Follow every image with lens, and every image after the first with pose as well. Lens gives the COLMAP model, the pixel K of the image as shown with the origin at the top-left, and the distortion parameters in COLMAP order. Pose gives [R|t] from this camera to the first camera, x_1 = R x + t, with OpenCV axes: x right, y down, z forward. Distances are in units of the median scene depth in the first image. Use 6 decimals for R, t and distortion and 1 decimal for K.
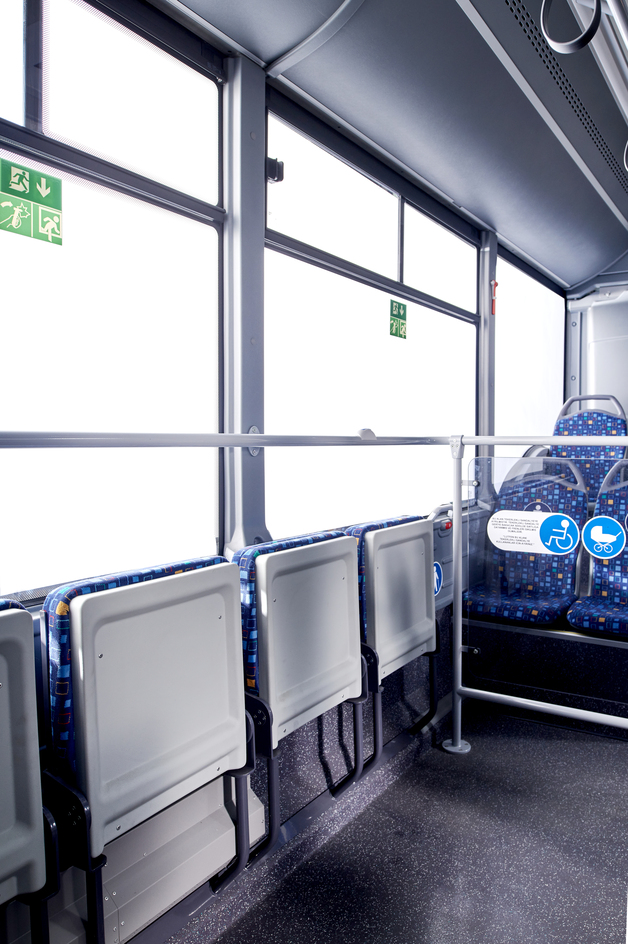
lens RADIAL K [[672.9, 0, 317.4], [0, 672.9, 470.7], [0, 0, 1]] dist [-0.012601, 0.000435]
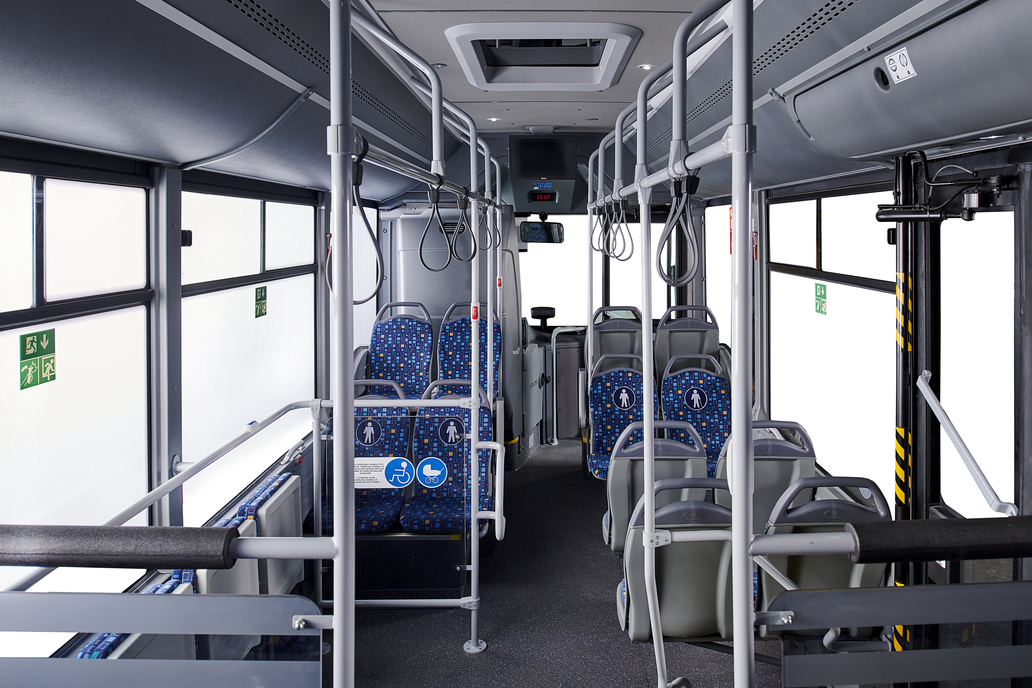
lens RADIAL K [[735.6, 0, 518.8], [0, 735.6, 347.8], [0, 0, 1]] dist [-0.012601, 0.000435]
pose [[0.841786, -0.049716, 0.537518, -0.189836], [0.015637, 0.997578, 0.067780, -0.232878], [-0.539585, -0.048651, 0.840524, -0.289283]]
